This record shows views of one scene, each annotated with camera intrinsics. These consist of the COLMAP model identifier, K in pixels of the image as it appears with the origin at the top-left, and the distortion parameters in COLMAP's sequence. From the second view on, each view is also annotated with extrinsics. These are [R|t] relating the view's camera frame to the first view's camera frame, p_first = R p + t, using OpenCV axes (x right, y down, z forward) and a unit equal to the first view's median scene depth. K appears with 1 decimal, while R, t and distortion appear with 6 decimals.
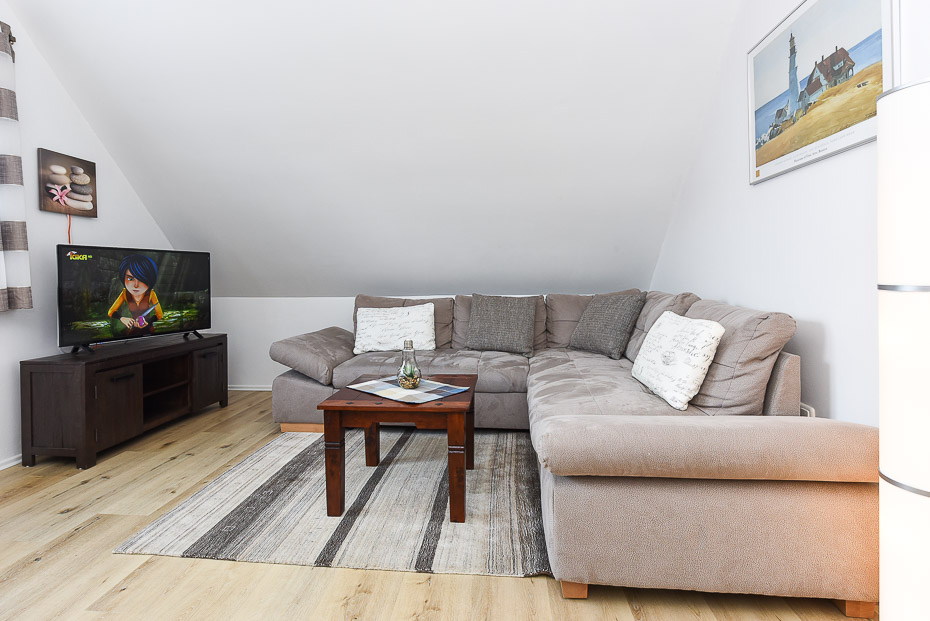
lens RADIAL K [[466.3, 0, 467.3], [0, 466.3, 290.8], [0, 0, 1]] dist [0.004251, -0.000742]
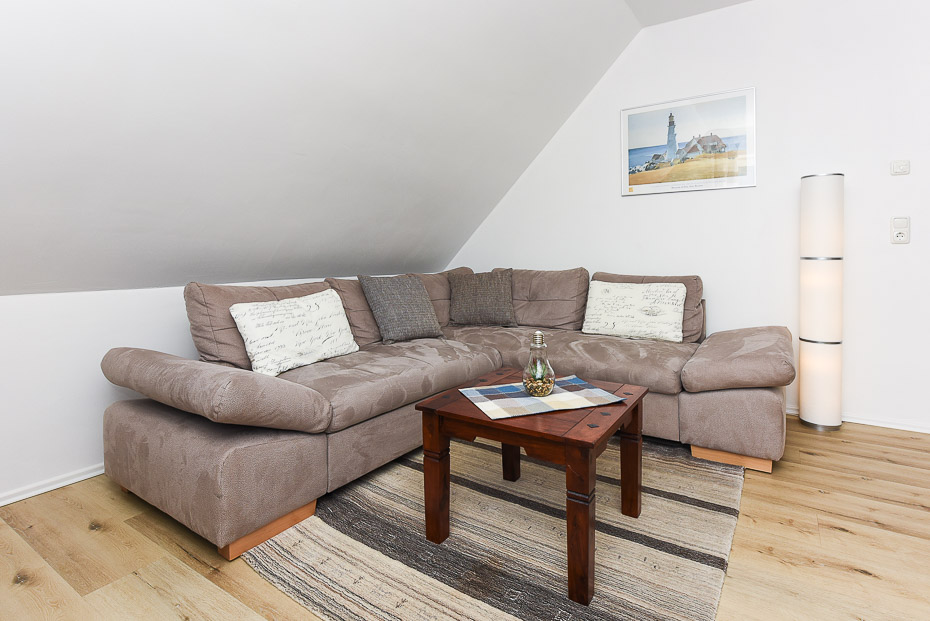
lens RADIAL K [[466.3, 0, 462.3], [0, 466.3, 268.9], [0, 0, 1]] dist [0.004251, -0.000742]
pose [[0.463952, -0.012963, 0.885766, -1.064639], [0.026070, 0.999660, 0.000974, -0.002074], [-0.885477, 0.022640, 0.464132, 0.807102]]
